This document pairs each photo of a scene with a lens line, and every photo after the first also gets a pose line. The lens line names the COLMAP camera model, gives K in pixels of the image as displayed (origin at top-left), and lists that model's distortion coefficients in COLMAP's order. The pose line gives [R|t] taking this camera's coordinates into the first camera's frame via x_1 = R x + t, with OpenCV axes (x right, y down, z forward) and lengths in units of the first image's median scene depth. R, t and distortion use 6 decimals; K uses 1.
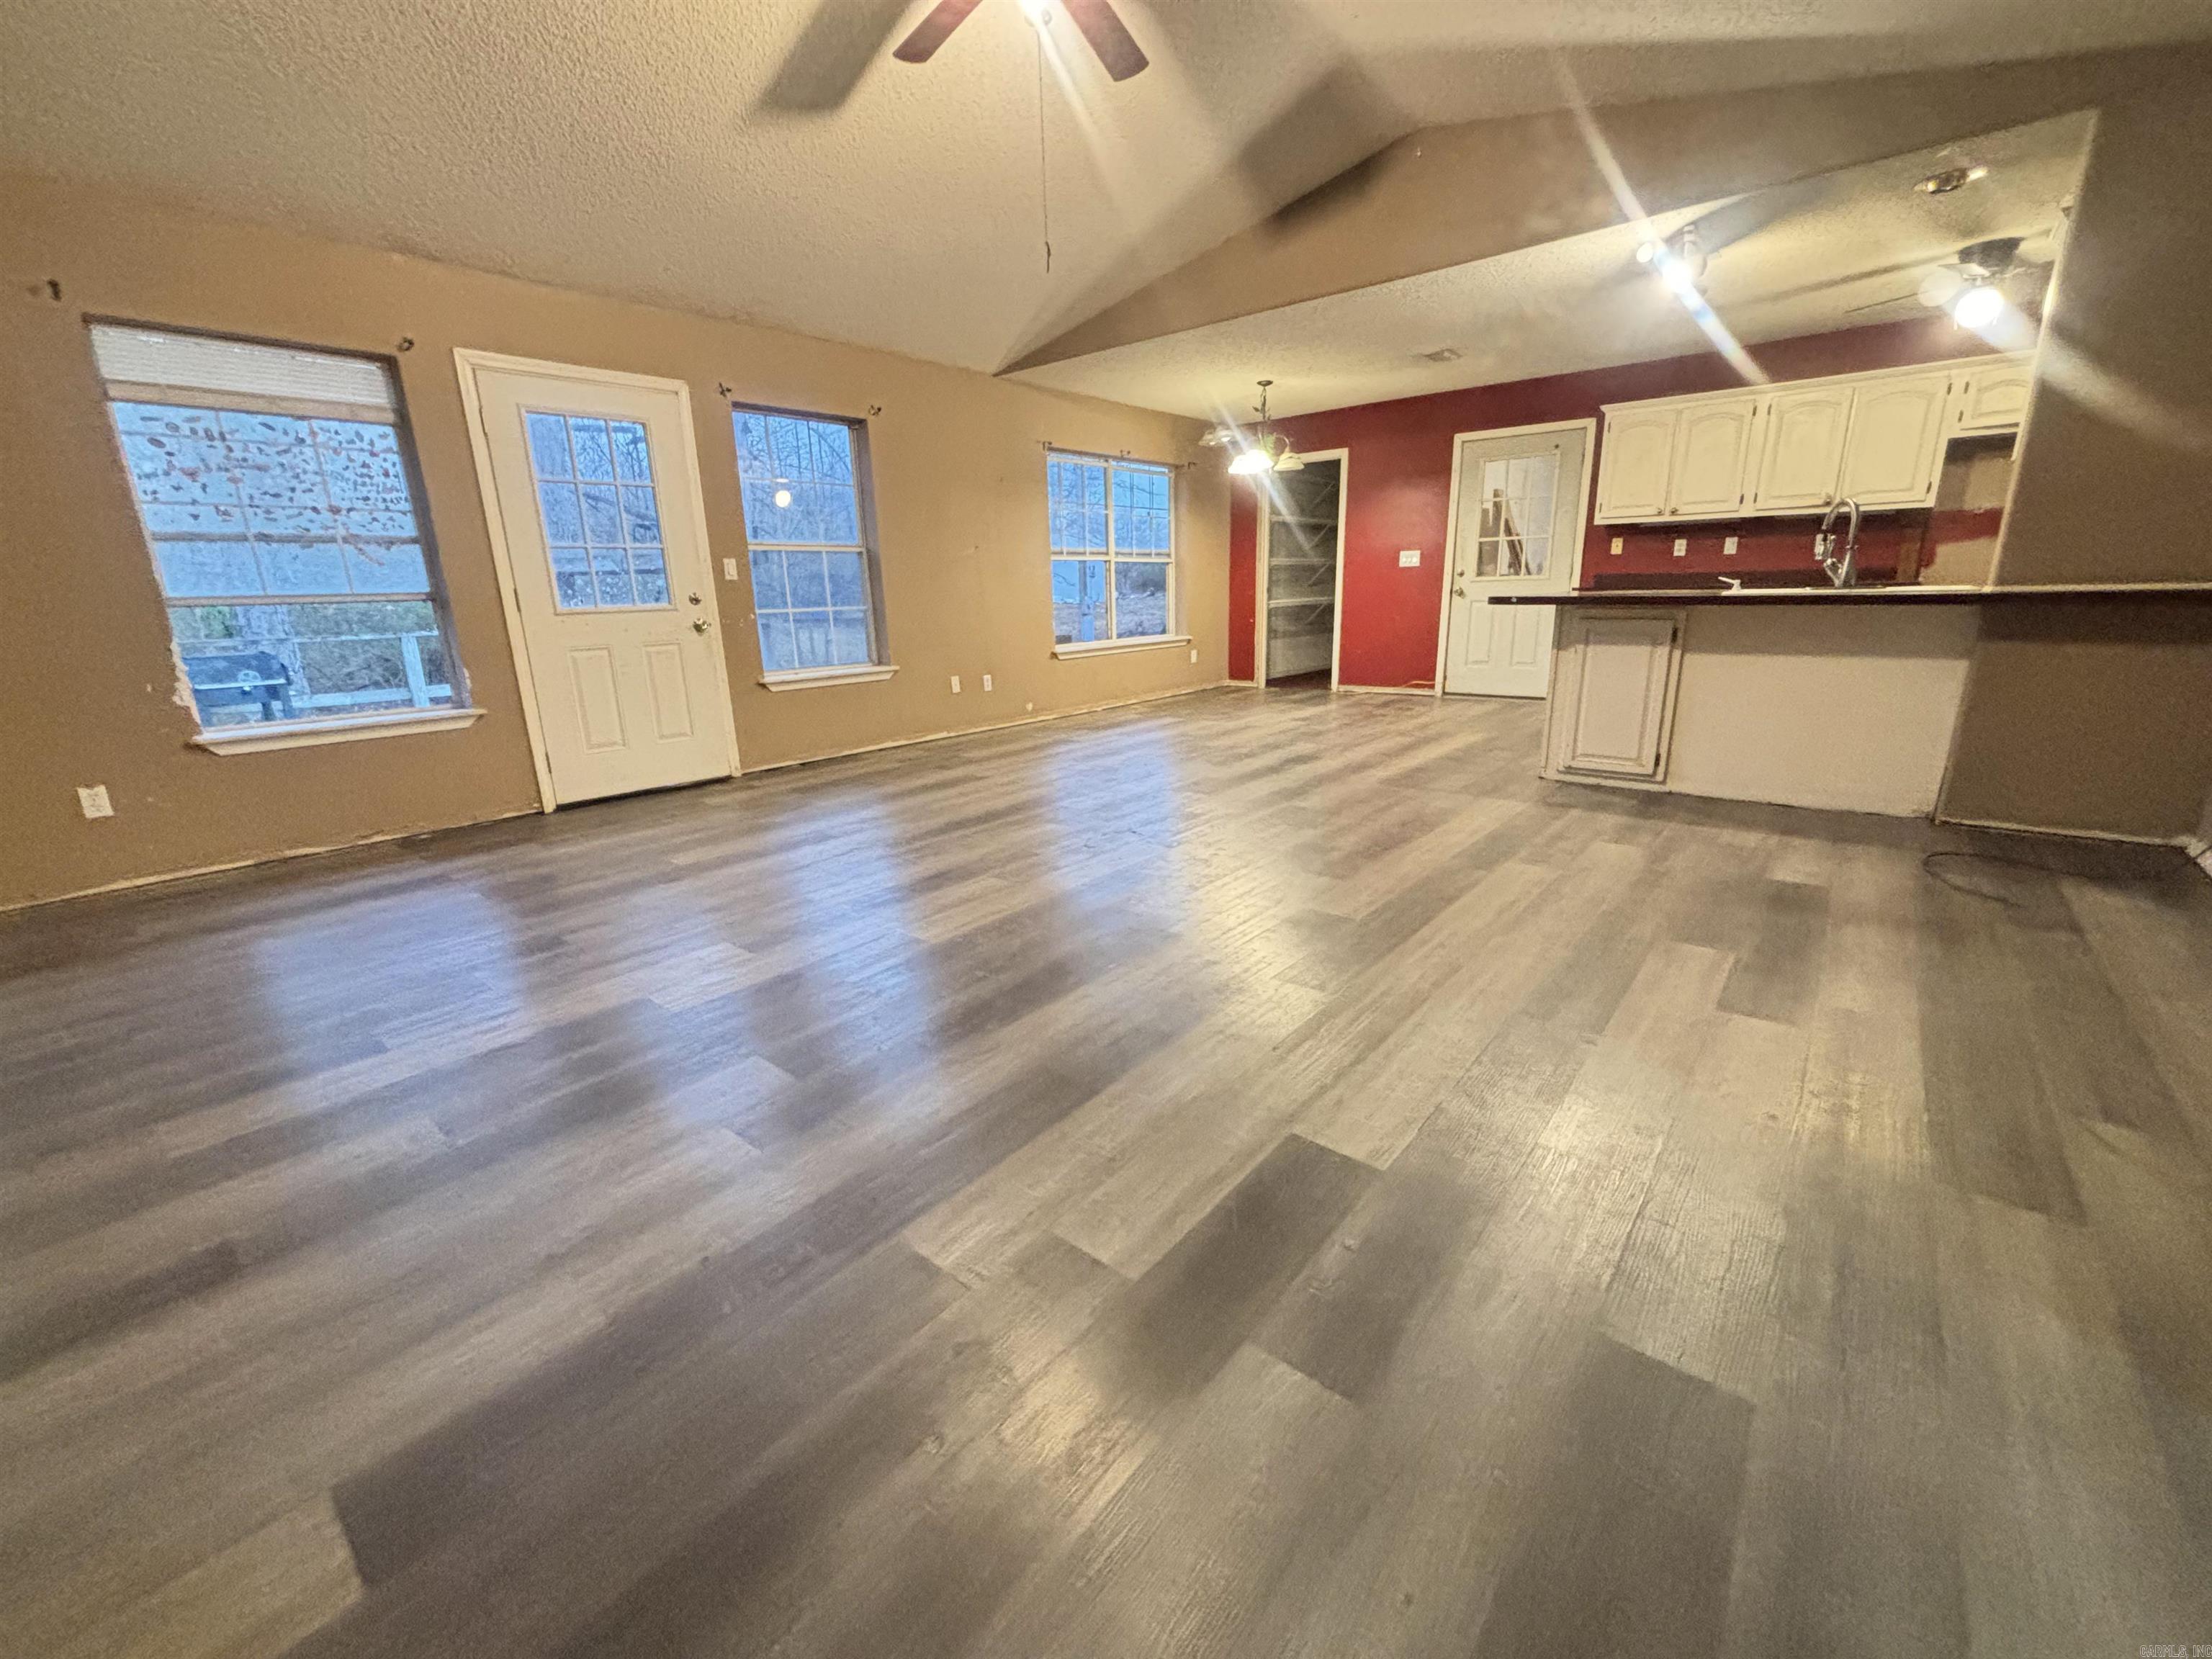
lens RADIAL K [[900.5, 0, 1111.0], [0, 900.5, 829.3], [0, 0, 1]] dist [0.004611, 0.000420]
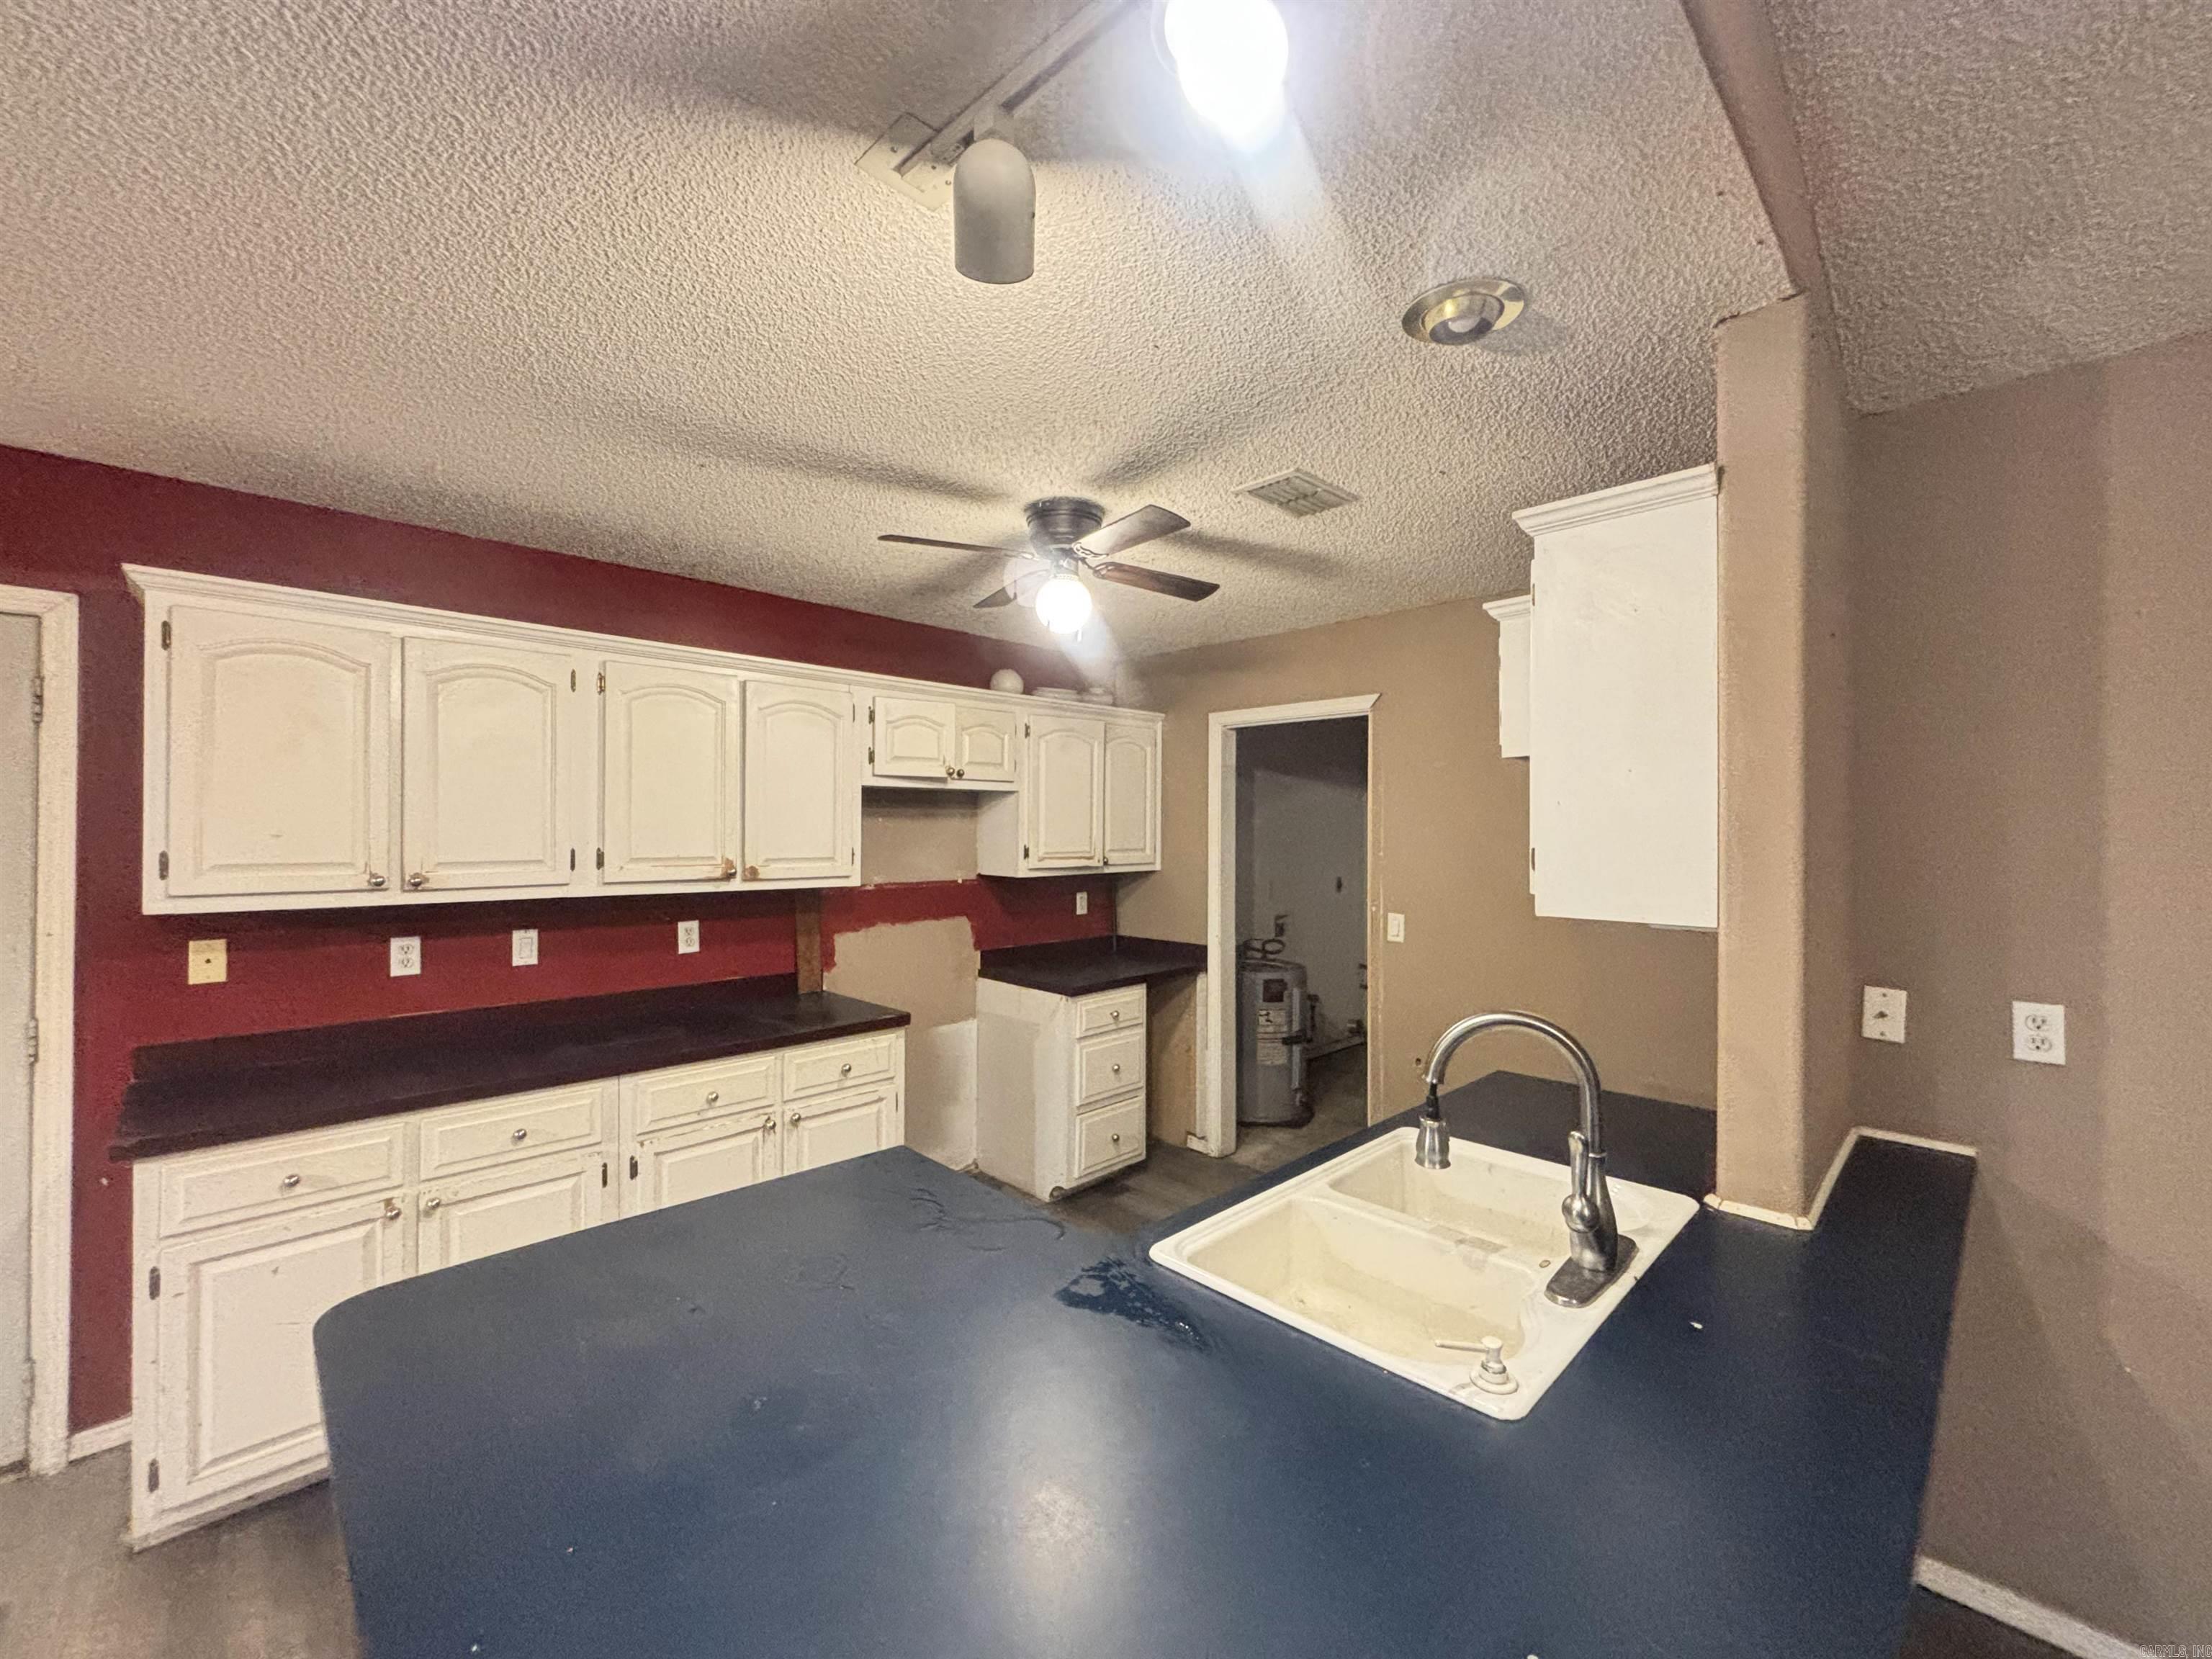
lens RADIAL K [[900.5, 0, 1111.3], [0, 900.5, 831.2], [0, 0, 1]] dist [0.004611, 0.000420]
pose [[0.082513, 0.026758, 0.996231, 0.261965], [0.259814, 0.964493, -0.047425, -0.281727], [-0.962127, 0.262748, 0.072631, 0.687677]]
